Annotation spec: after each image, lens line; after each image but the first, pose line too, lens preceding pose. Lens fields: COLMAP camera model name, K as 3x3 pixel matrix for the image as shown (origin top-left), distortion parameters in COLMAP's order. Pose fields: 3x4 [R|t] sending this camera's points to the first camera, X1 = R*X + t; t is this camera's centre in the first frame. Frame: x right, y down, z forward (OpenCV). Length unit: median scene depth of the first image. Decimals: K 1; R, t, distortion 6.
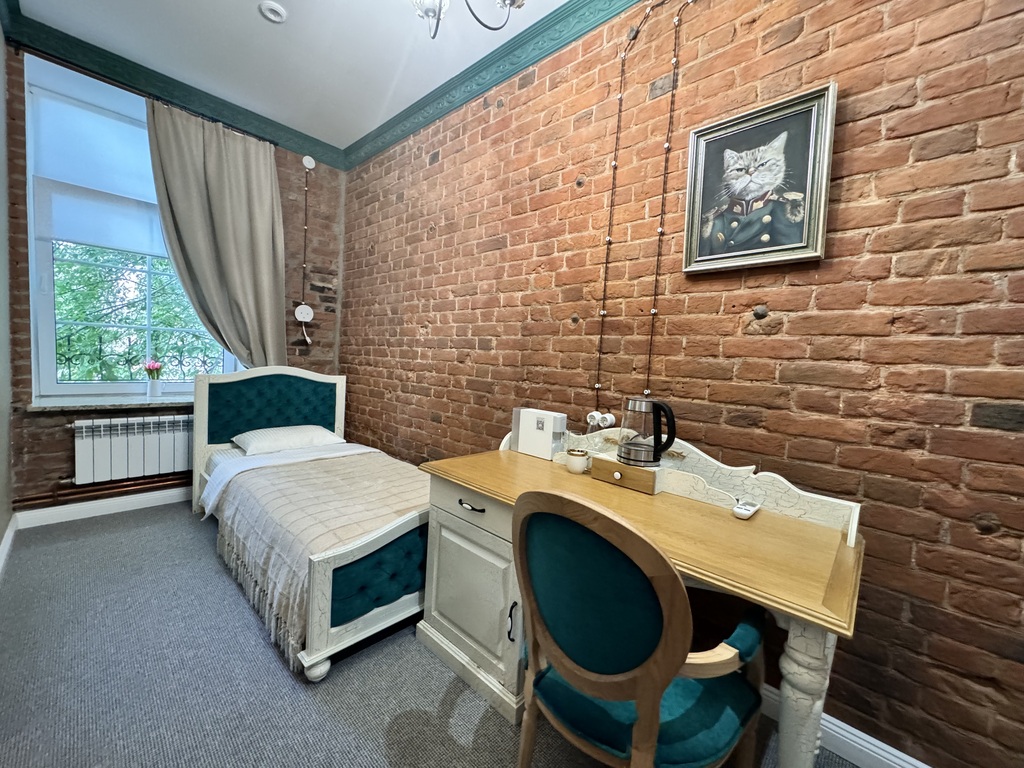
lens RADIAL K [[407.2, 0, 511.6], [0, 407.2, 382.1], [0, 0, 1]] dist [-0.002779, 0.000113]
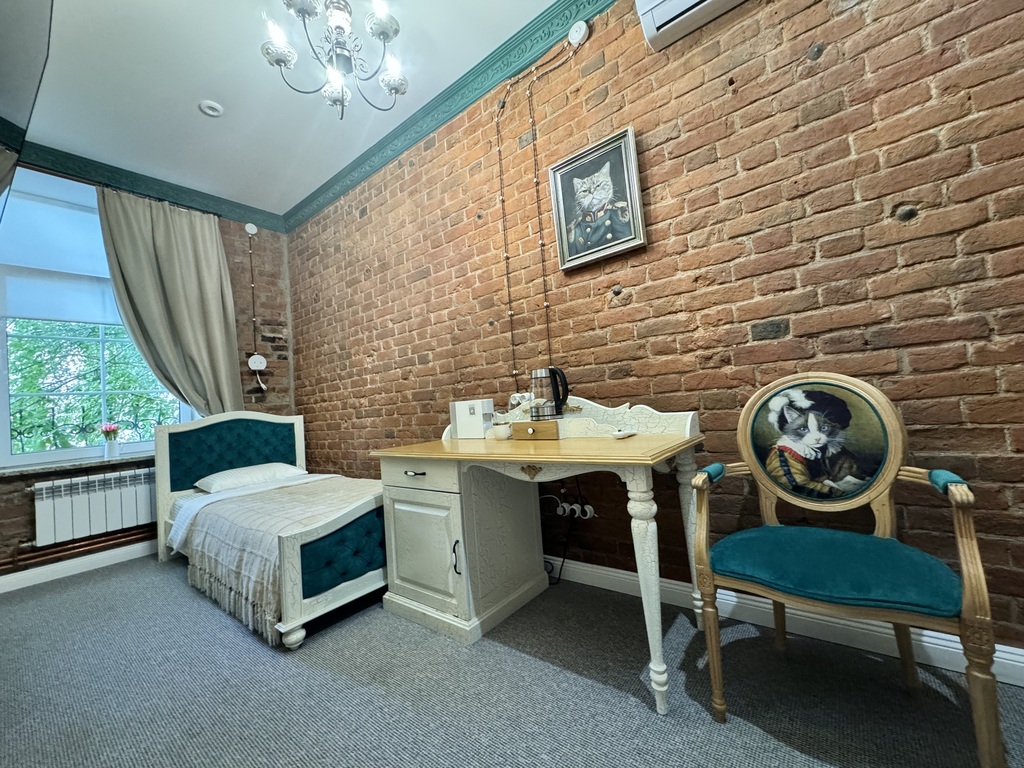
lens RADIAL K [[407.2, 0, 511.8], [0, 407.2, 381.7], [0, 0, 1]] dist [-0.002779, 0.000113]
pose [[0.986901, -0.133946, 0.089921, 0.090698], [0.143035, 0.984273, -0.103669, 0.163399], [-0.074621, 0.115173, 0.990539, -0.196811]]
